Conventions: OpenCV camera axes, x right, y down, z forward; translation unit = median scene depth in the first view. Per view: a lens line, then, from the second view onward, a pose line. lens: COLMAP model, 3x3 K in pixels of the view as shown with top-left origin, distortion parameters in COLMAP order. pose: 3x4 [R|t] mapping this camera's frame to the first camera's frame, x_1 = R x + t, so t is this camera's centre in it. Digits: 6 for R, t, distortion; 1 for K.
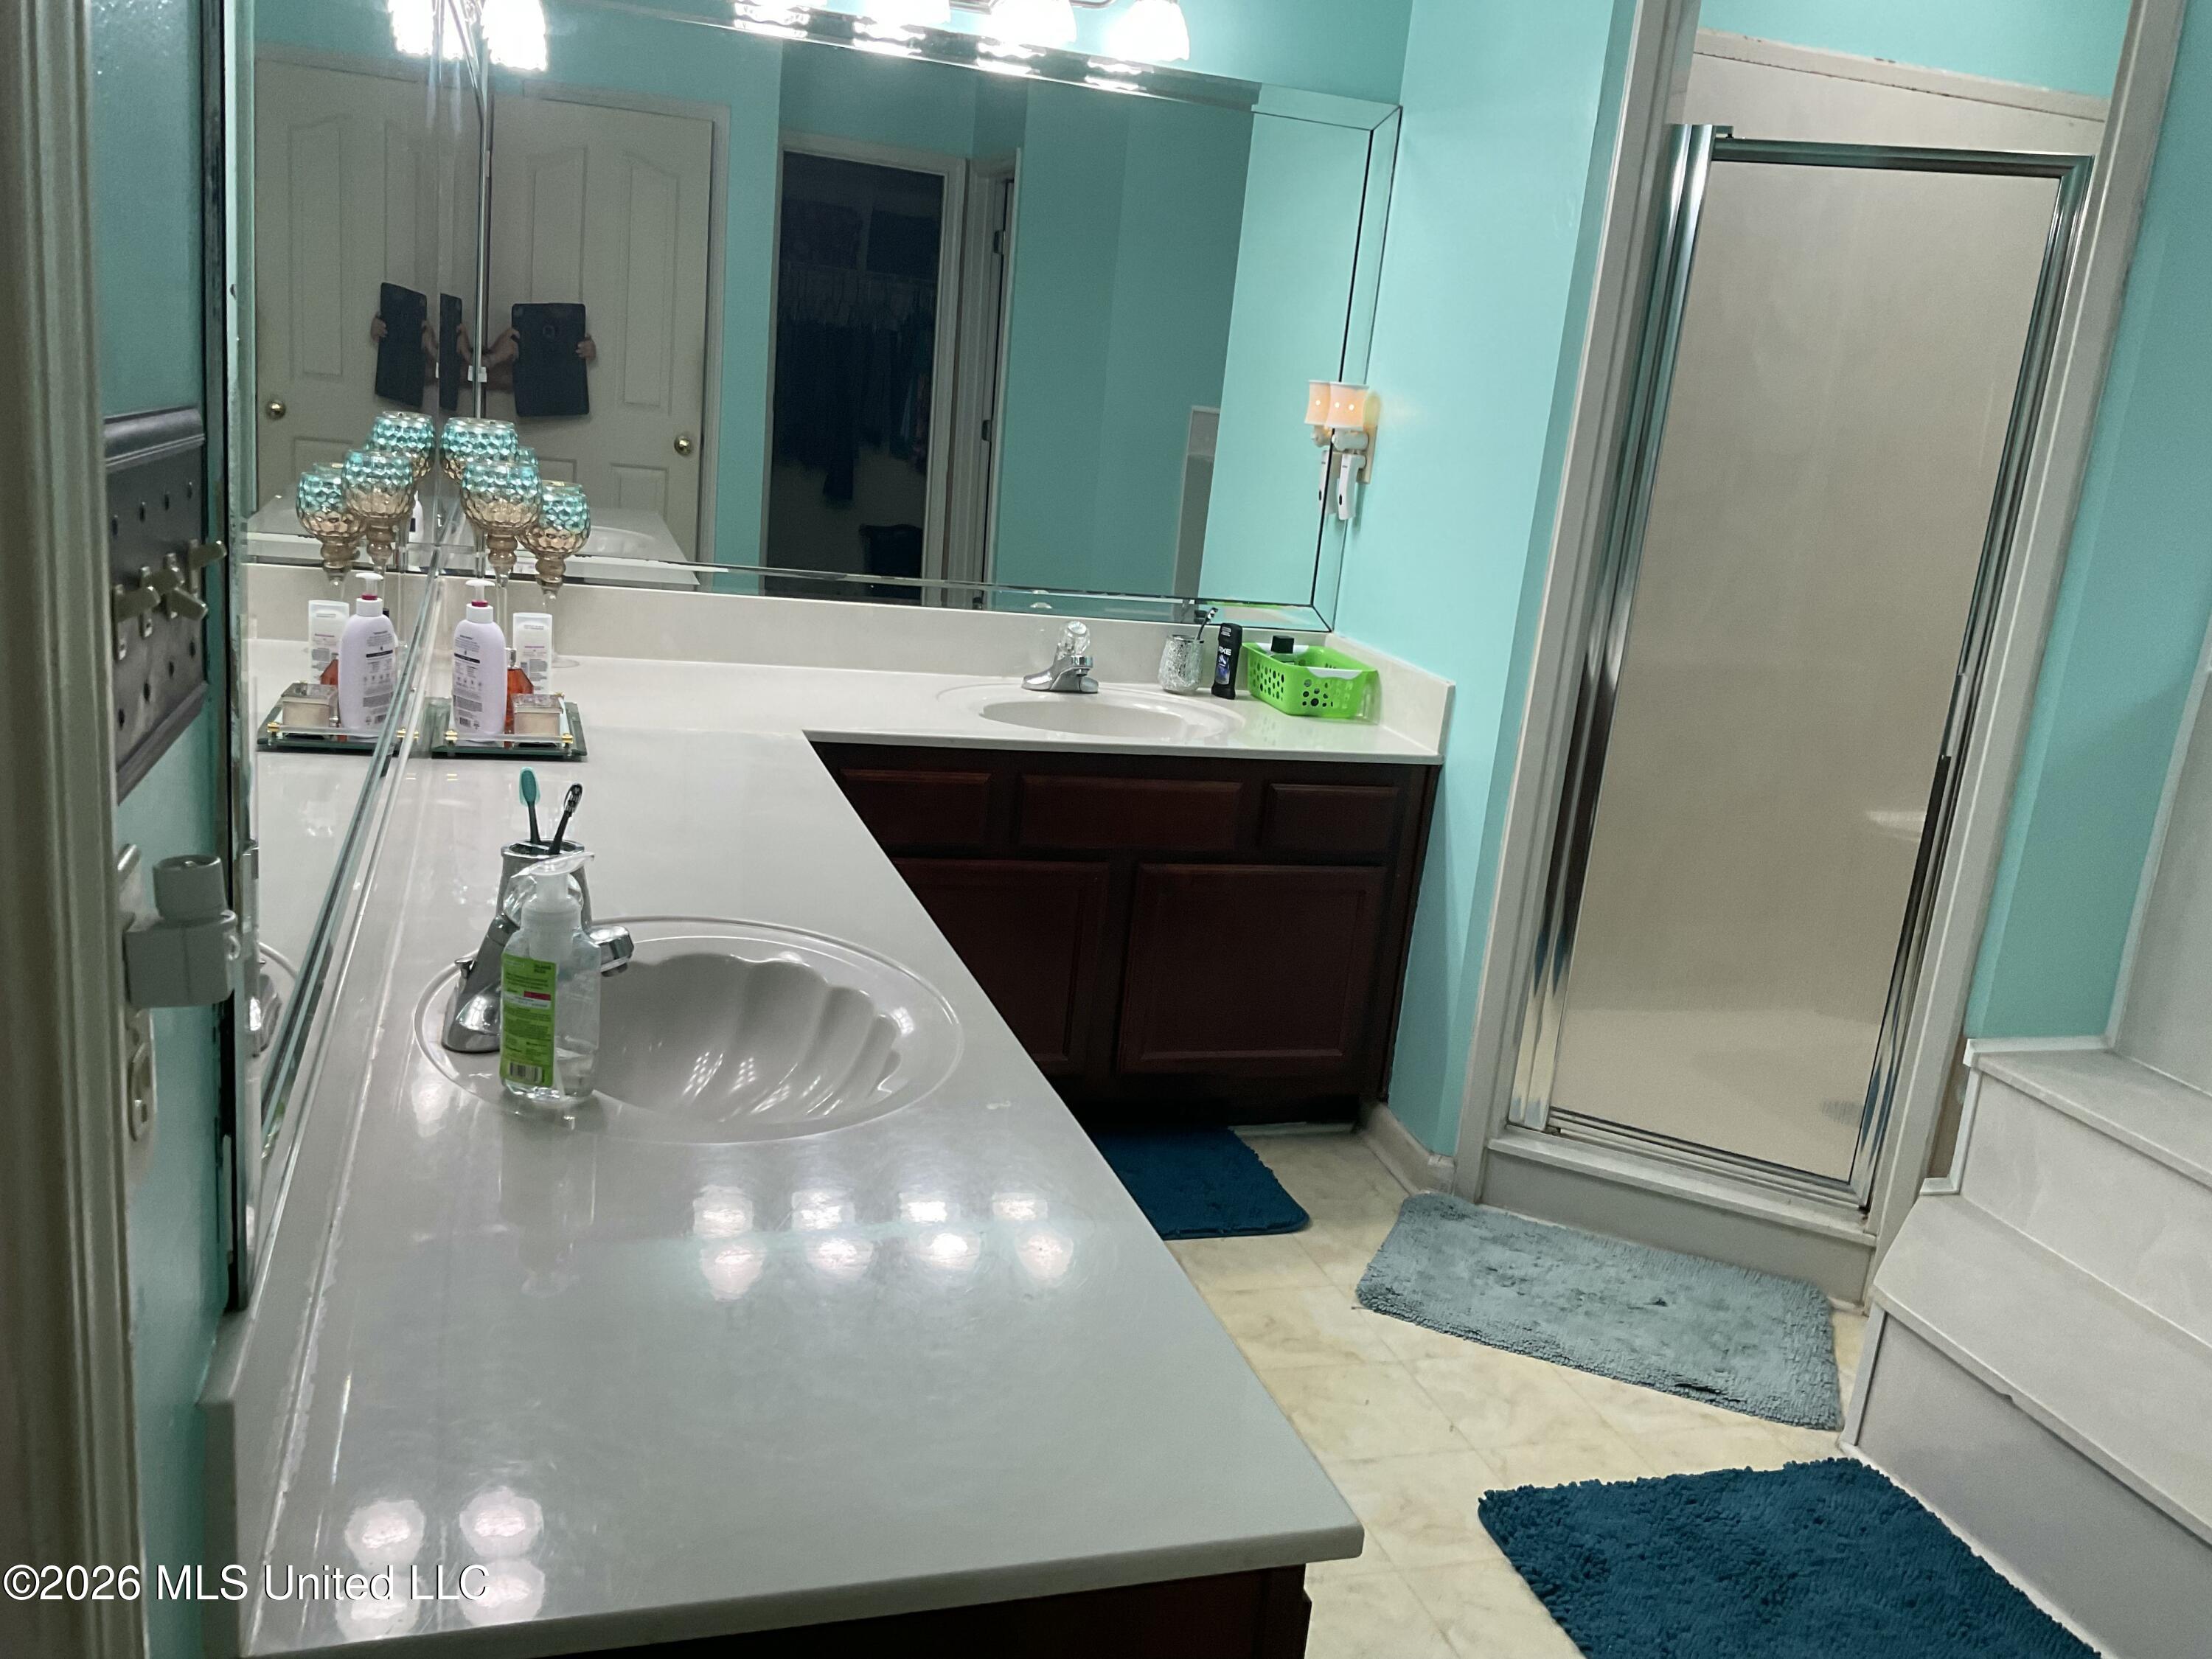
lens RADIAL K [[1844.5, 0, 1114.7], [0, 1844.5, 818.9], [0, 0, 1]] dist [0.091951, -0.143070]
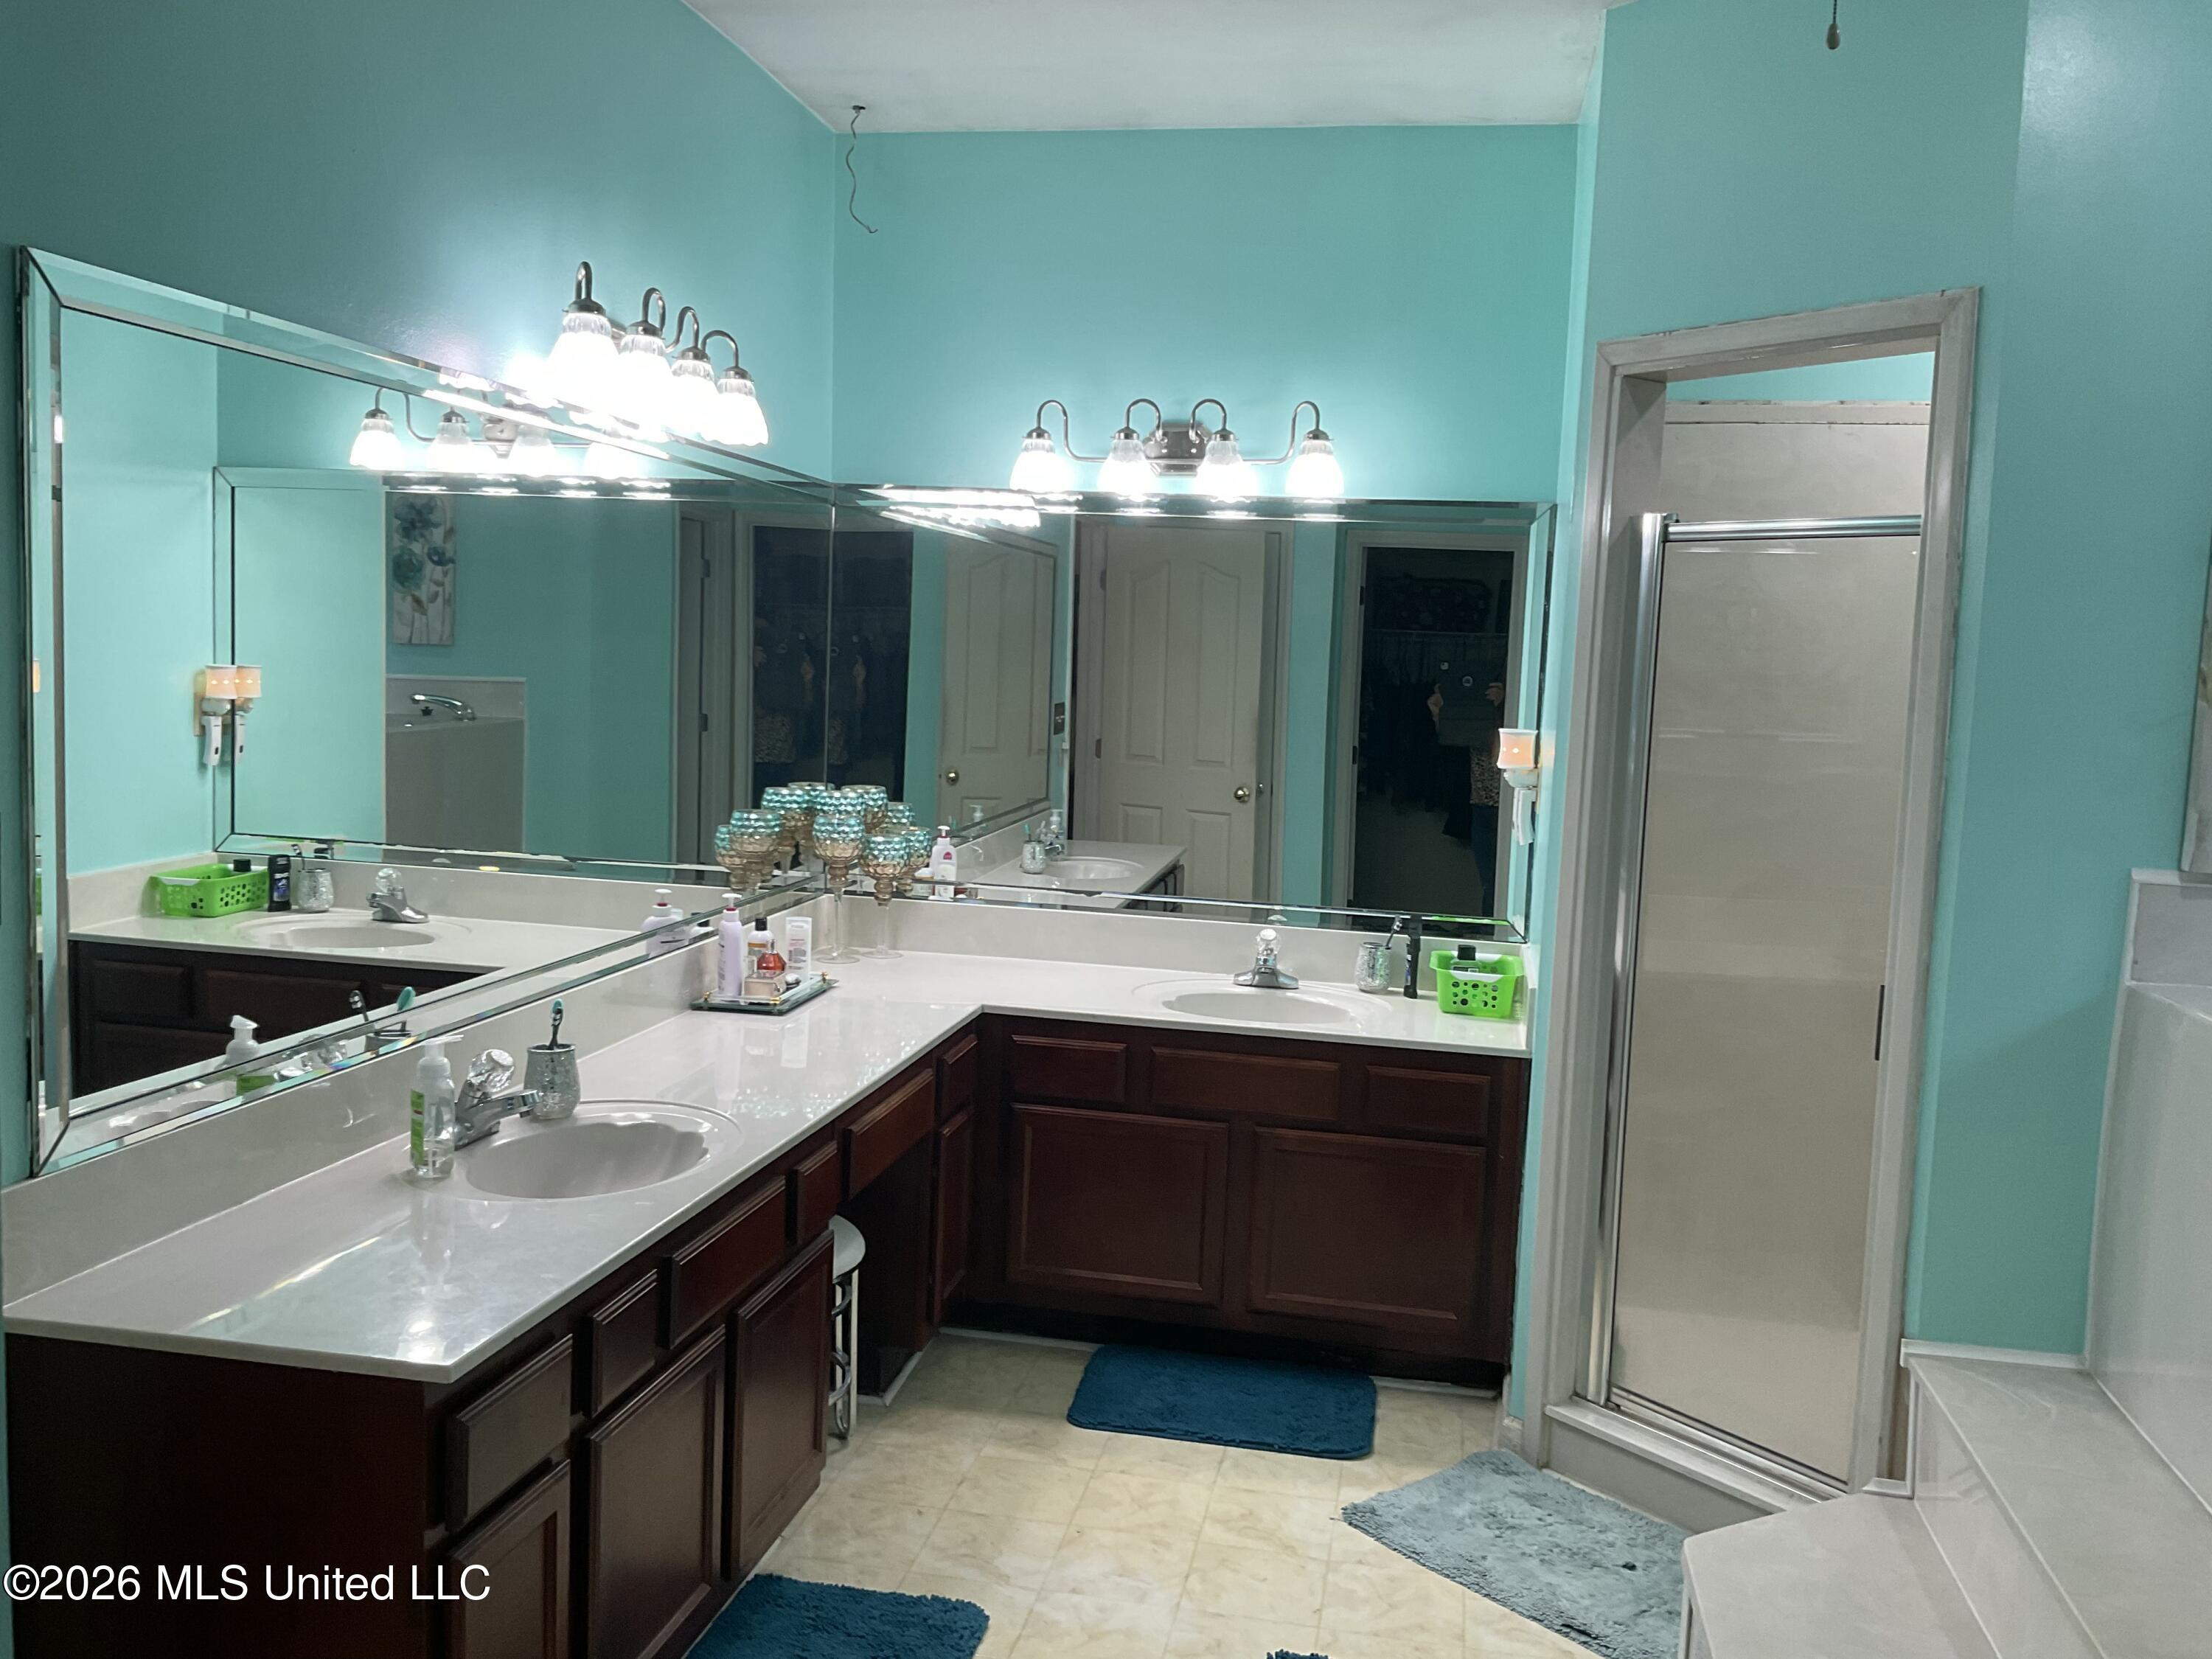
lens RADIAL K [[1844.5, 0, 1099.0], [0, 1844.5, 825.4], [0, 0, 1]] dist [0.091951, -0.143070]
pose [[0.877197, -0.018699, -0.479767, 0.504057], [-0.066346, 0.984935, -0.159693, 0.029846], [0.475526, 0.171913, 0.862741, -0.127901]]
